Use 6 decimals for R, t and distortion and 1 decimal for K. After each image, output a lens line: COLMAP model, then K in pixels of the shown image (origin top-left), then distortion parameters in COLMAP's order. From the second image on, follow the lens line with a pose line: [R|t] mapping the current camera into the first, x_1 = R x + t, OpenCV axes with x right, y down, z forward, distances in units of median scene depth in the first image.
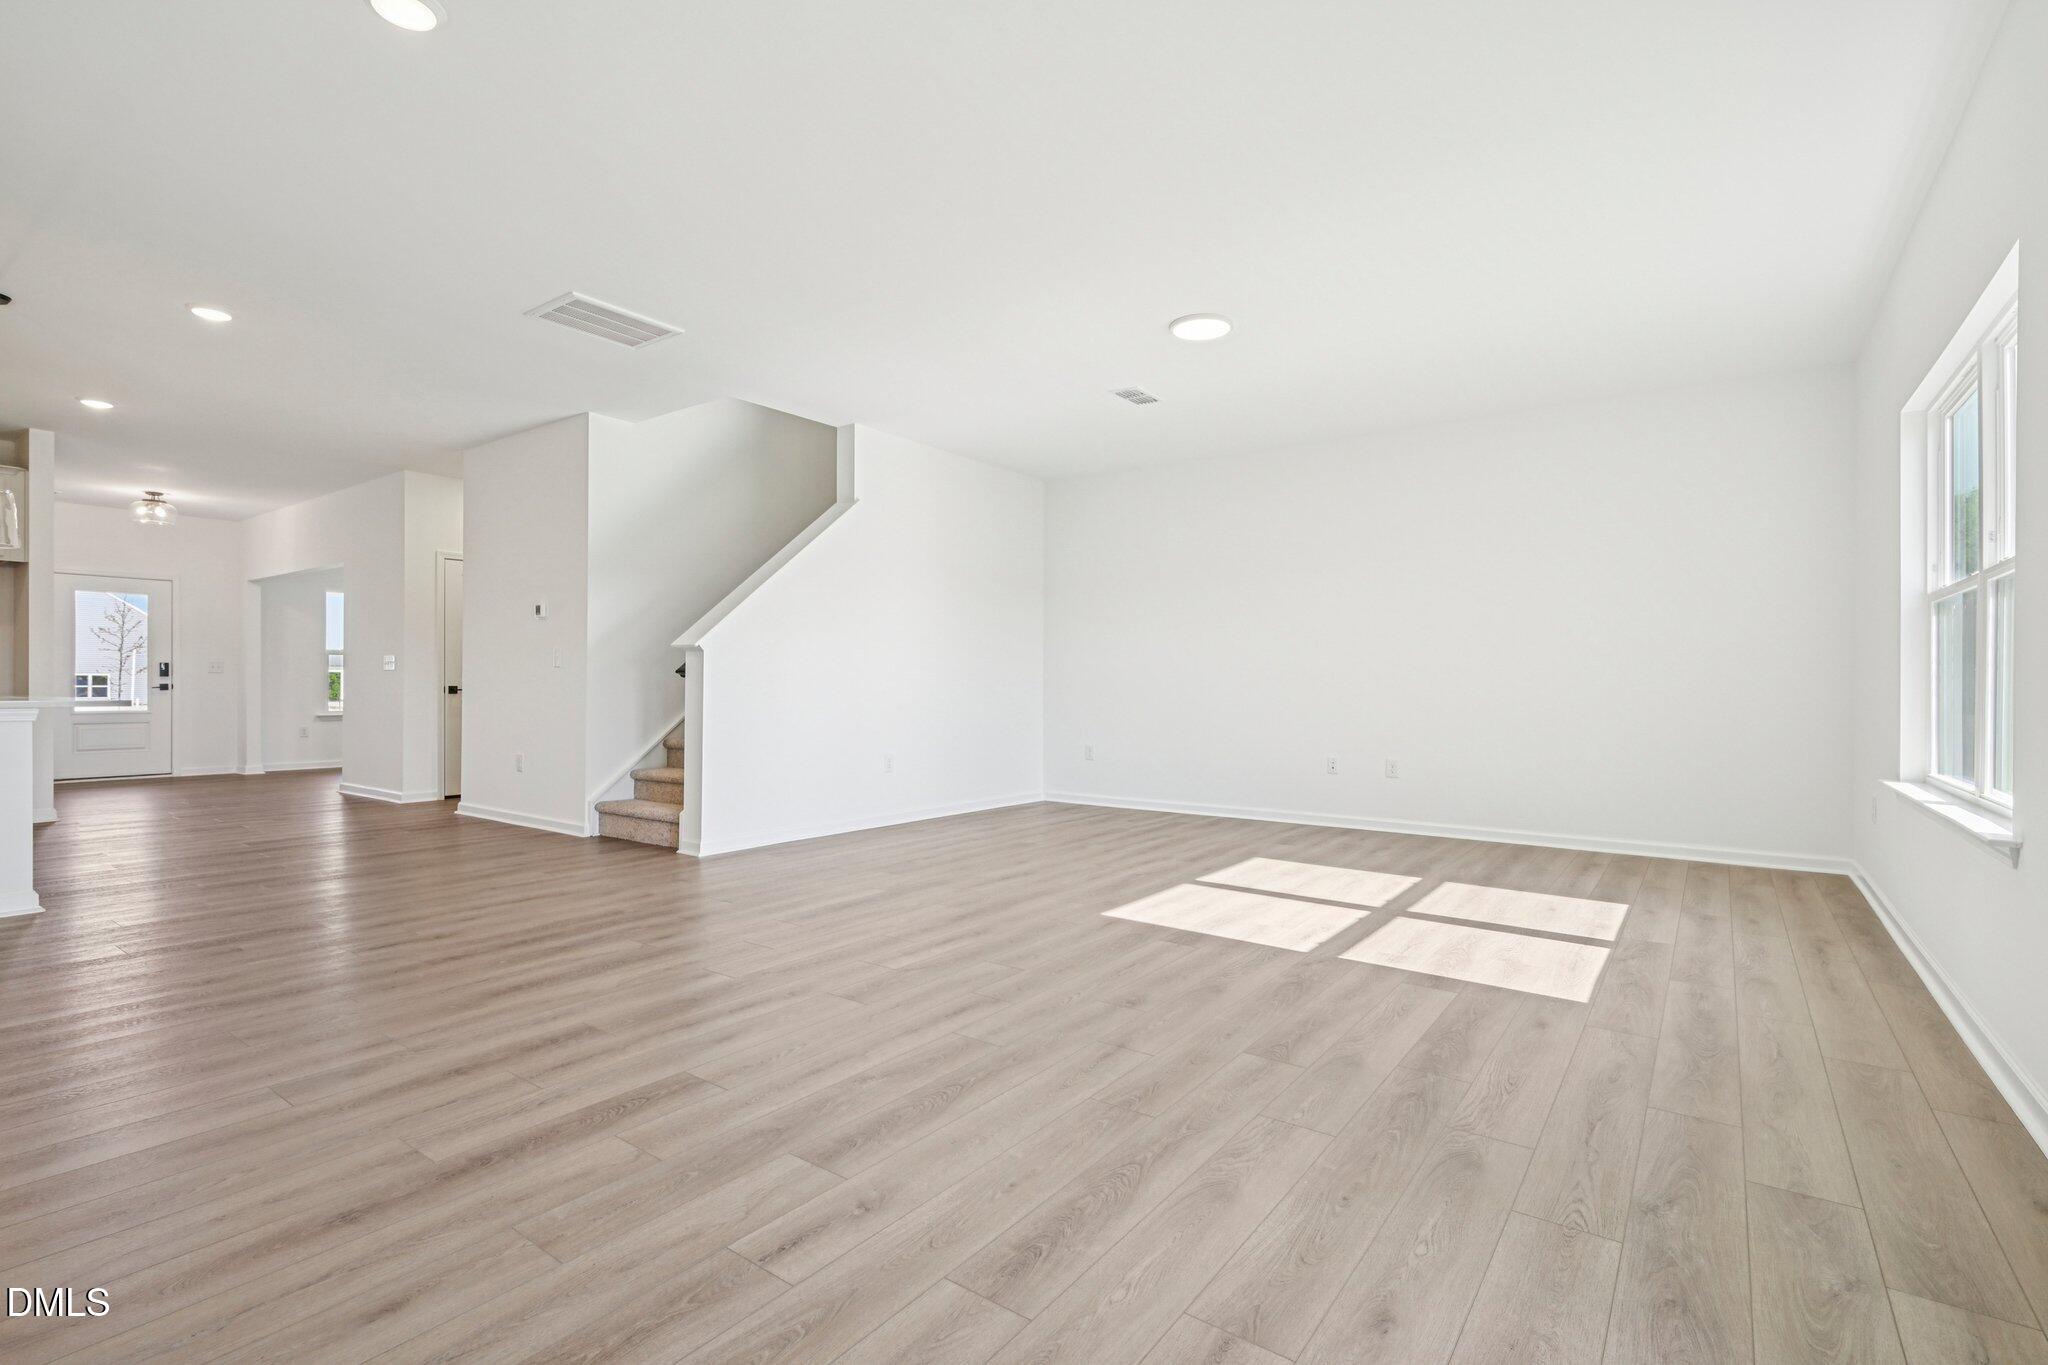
lens RADIAL K [[953.2, 0, 1024.0], [0, 953.2, 682.5], [0, 0, 1]] dist [-0.014074, -0.000592]
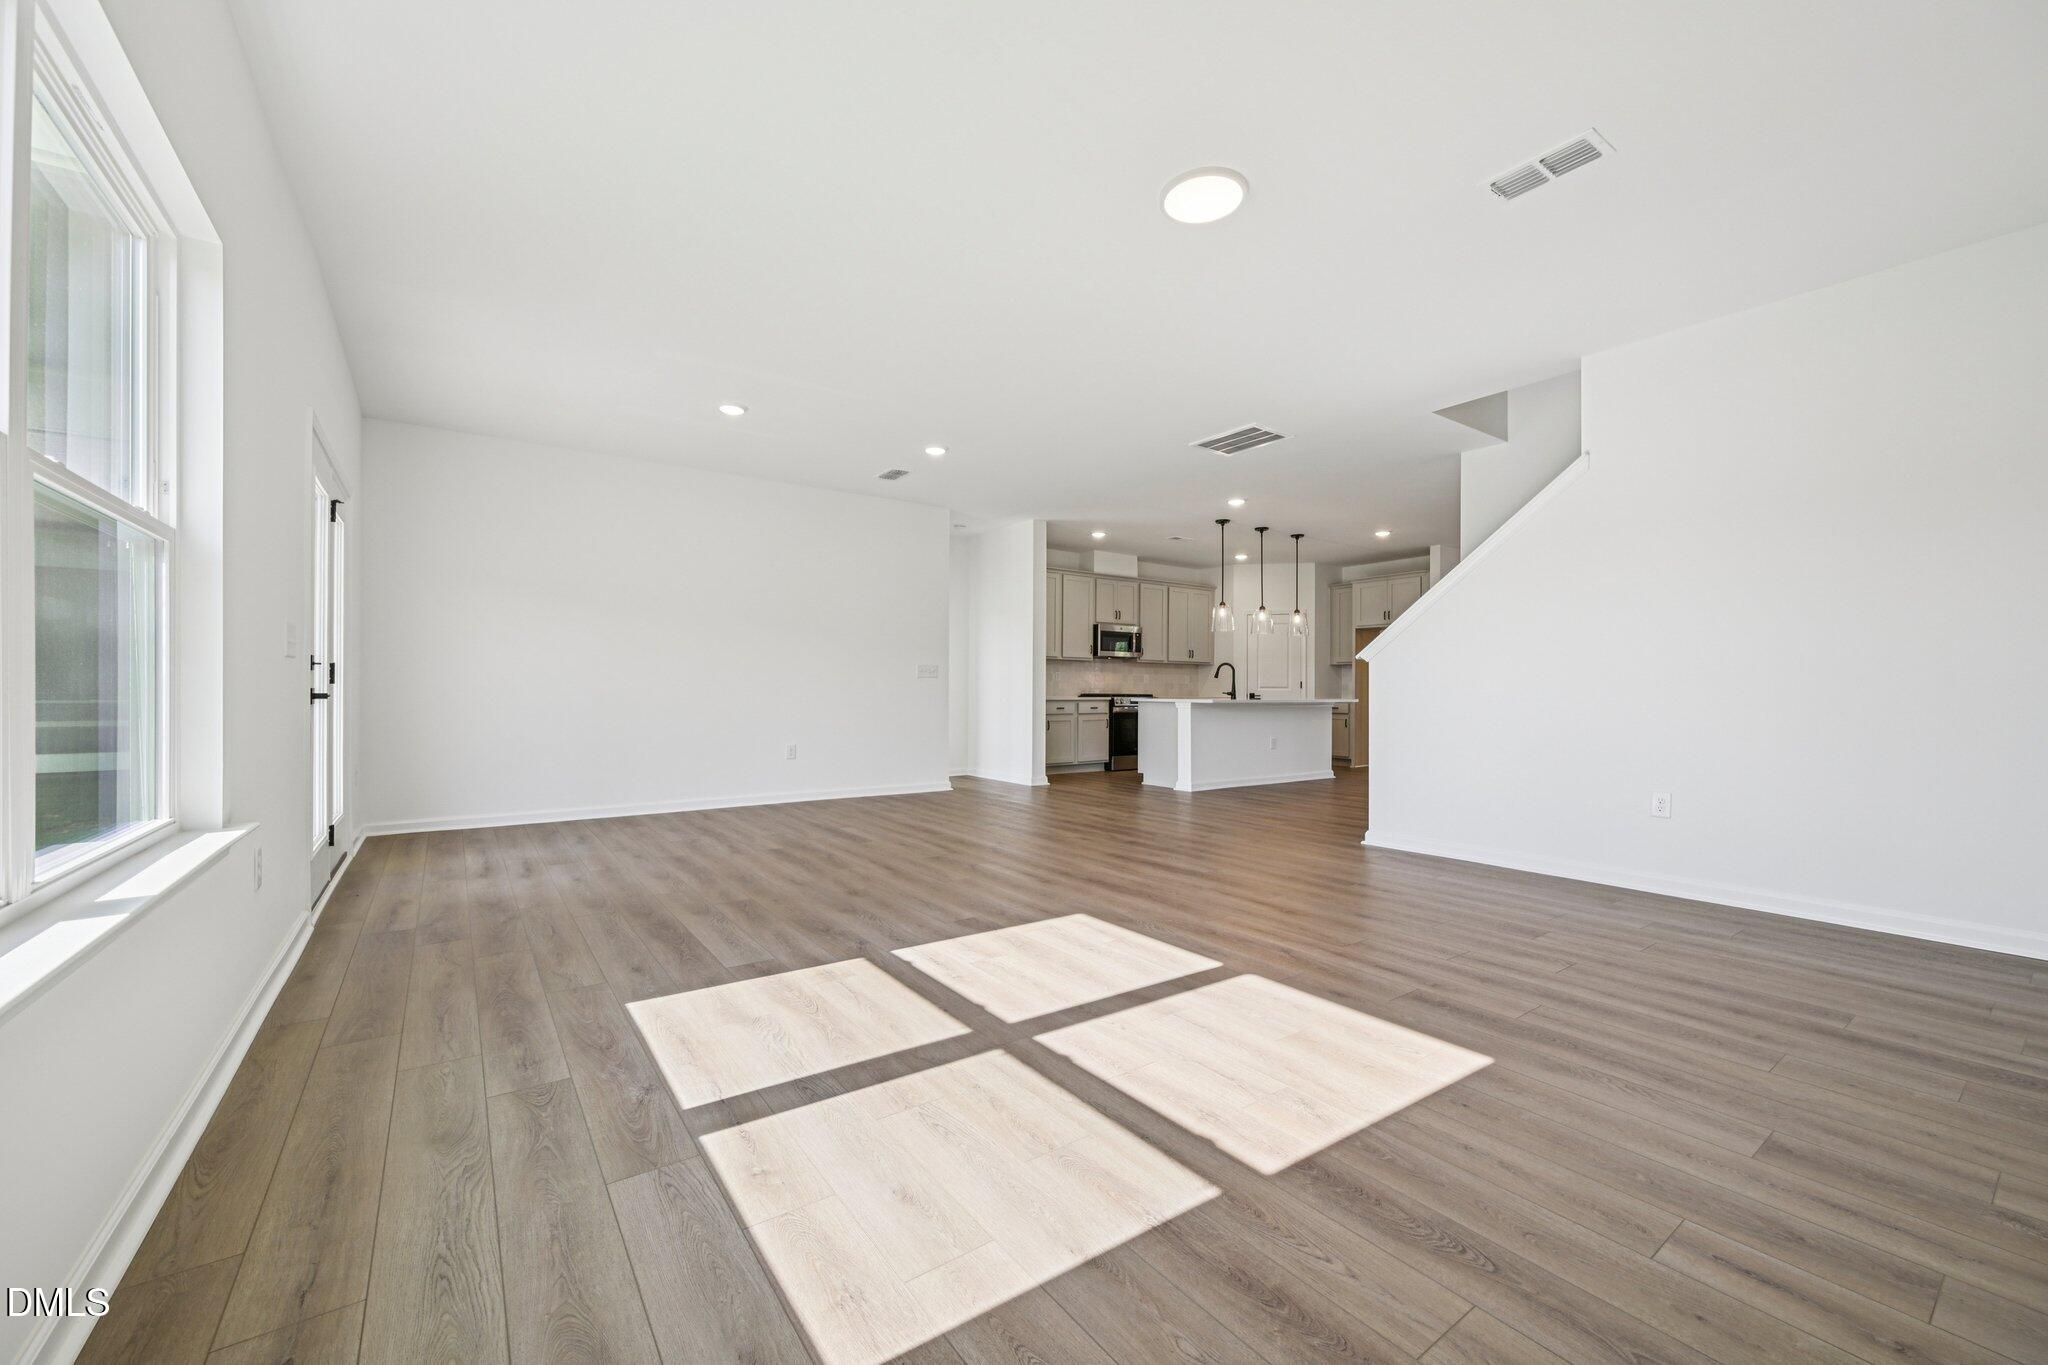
lens RADIAL K [[801.0, 0, 1025.7], [0, 801.0, 691.0], [0, 0, 1]] dist [0.000238, -0.000055]
pose [[-0.307590, -0.001880, -0.951517, 1.223726], [0.000097, 0.999998, -0.002007, 0.006535], [0.951519, -0.000710, -0.307589, 1.598737]]
